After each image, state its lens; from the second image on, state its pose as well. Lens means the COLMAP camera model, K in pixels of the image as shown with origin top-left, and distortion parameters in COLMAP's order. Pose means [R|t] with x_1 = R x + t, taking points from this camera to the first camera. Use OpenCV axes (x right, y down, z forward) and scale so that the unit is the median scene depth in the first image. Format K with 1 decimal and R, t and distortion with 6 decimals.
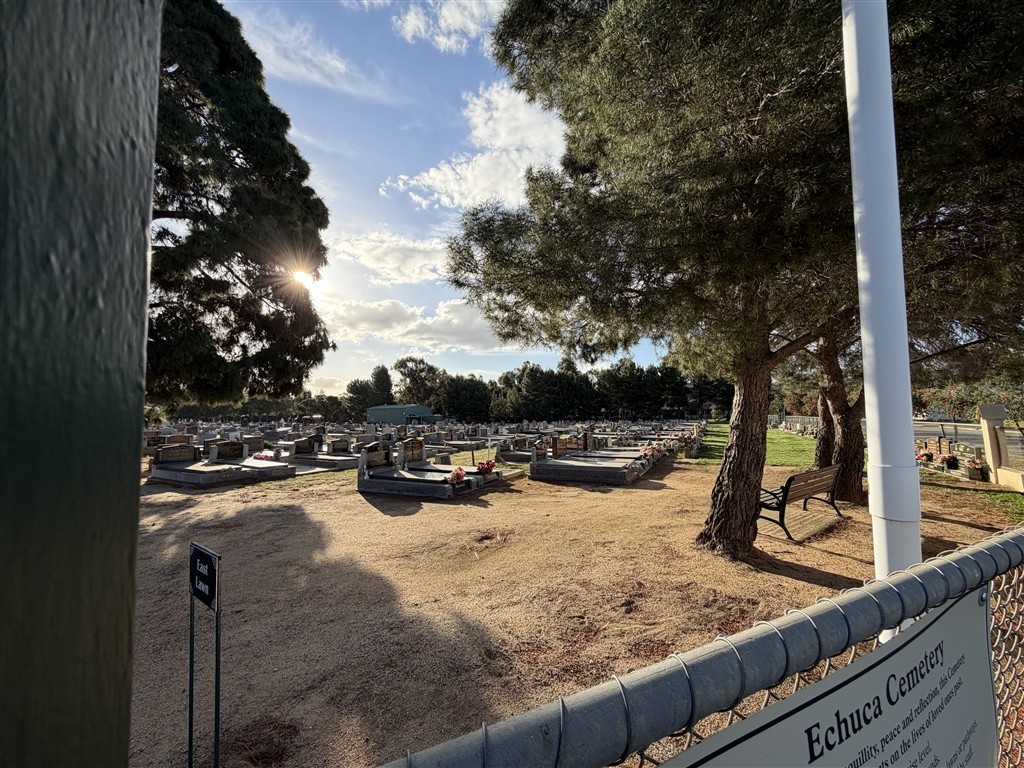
lens RADIAL K [[410.3, 0, 510.6], [0, 410.3, 382.2], [0, 0, 1]] dist [0.001898, 0.000000]
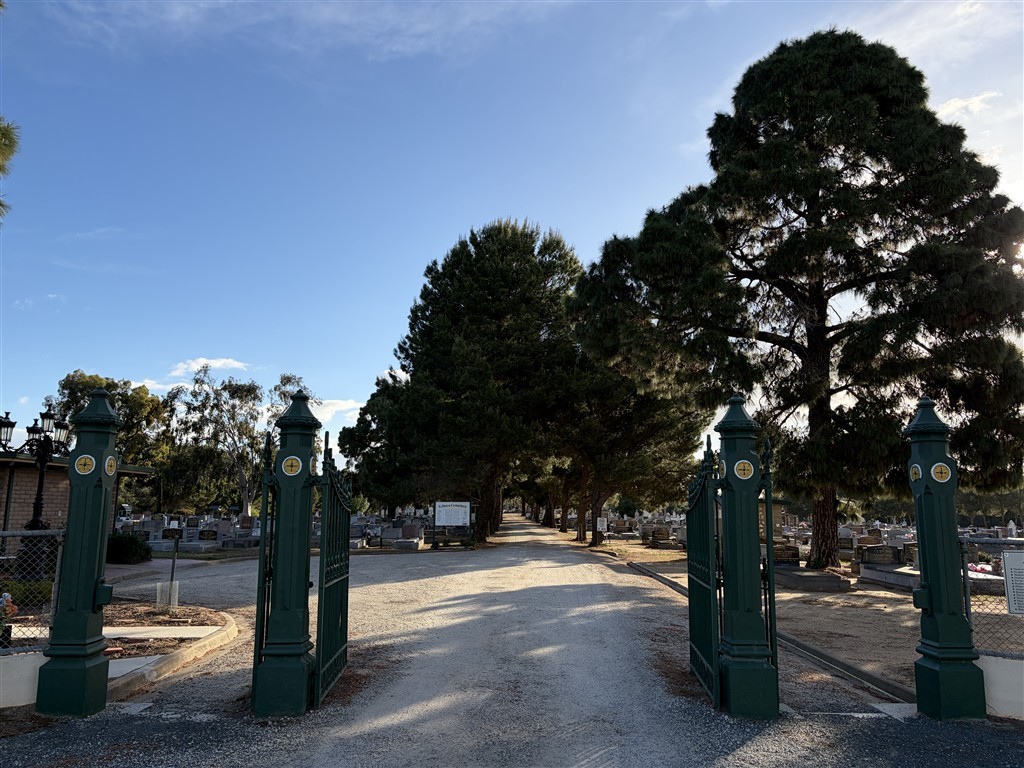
lens RADIAL K [[771.5, 0, 505.8], [0, 771.5, 386.1], [0, 0, 1]] dist [0.010871, 0.005156]
pose [[0.469455, -0.119761, -0.874797, 0.251155], [0.046158, 0.992733, -0.111137, -0.031787], [0.881749, 0.011795, 0.471571, -0.401260]]
